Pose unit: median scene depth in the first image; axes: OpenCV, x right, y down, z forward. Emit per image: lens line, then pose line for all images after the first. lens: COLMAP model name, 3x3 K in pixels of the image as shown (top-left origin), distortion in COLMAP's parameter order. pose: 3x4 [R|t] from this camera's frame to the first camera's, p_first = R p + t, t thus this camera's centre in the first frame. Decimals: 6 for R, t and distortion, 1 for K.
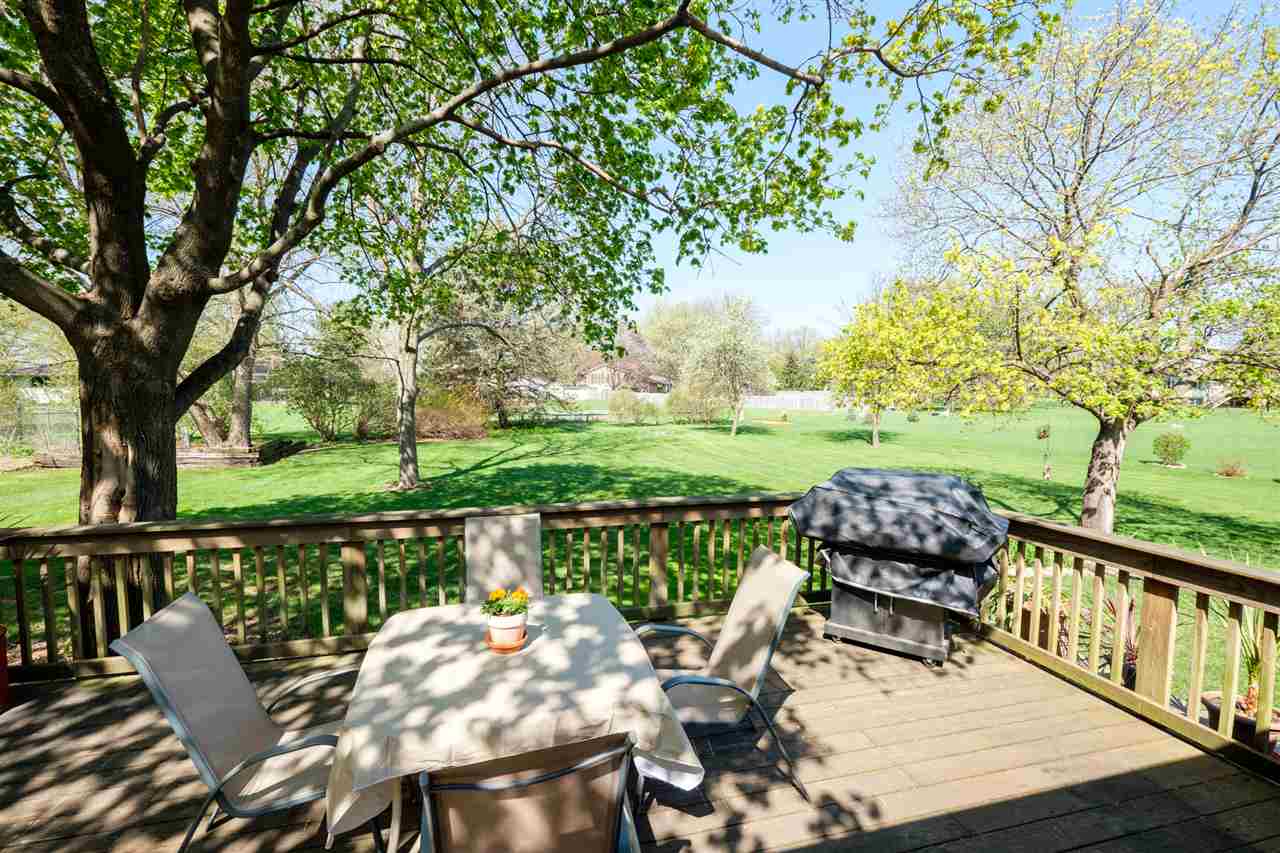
lens RADIAL K [[570.0, 0, 627.9], [0, 570.0, 428.0], [0, 0, 1]] dist [-0.001888, 0.000206]
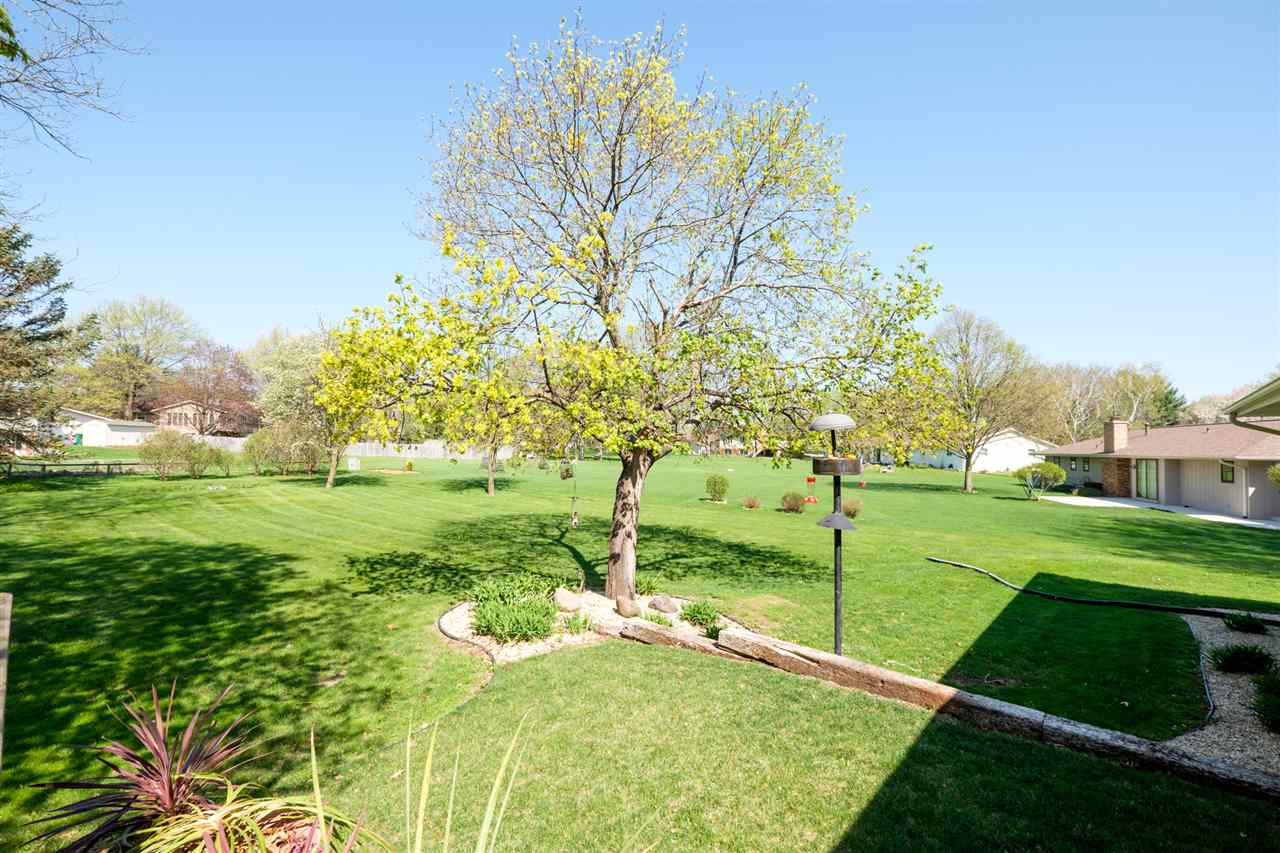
lens RADIAL K [[570.0, 0, 644.6], [0, 570.0, 427.9], [0, 0, 1]] dist [-0.001888, 0.000206]
pose [[0.824139, 0.029085, 0.565641, 0.158064], [0.021285, 0.996385, -0.082246, 0.007293], [-0.565988, 0.079822, 0.820540, 0.097728]]
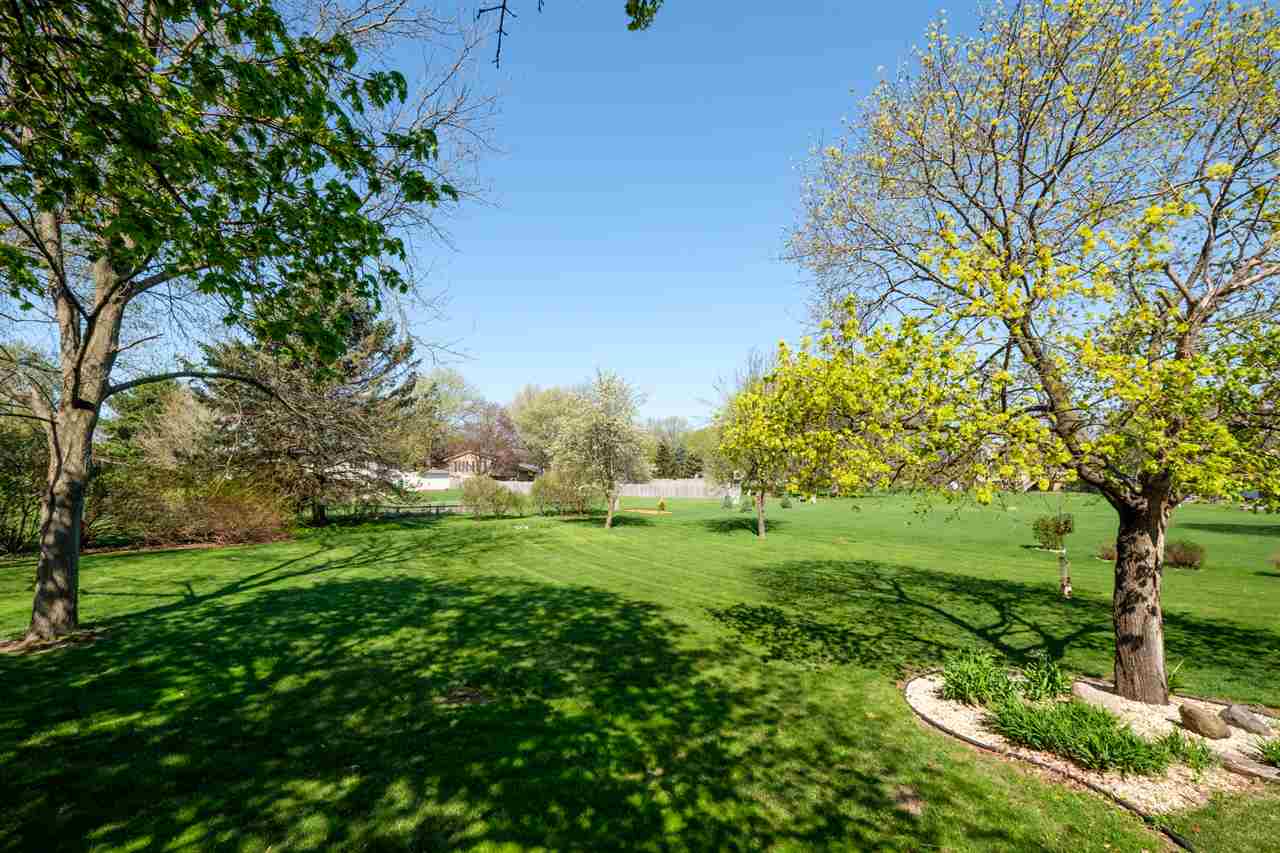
lens RADIAL K [[570.0, 0, 636.1], [0, 570.0, 424.7], [0, 0, 1]] dist [-0.001888, 0.000206]
pose [[0.972731, 0.016379, 0.231358, 0.037817], [0.021138, 0.987092, -0.158755, -0.006133], [-0.230972, 0.159316, 0.959828, 0.217255]]
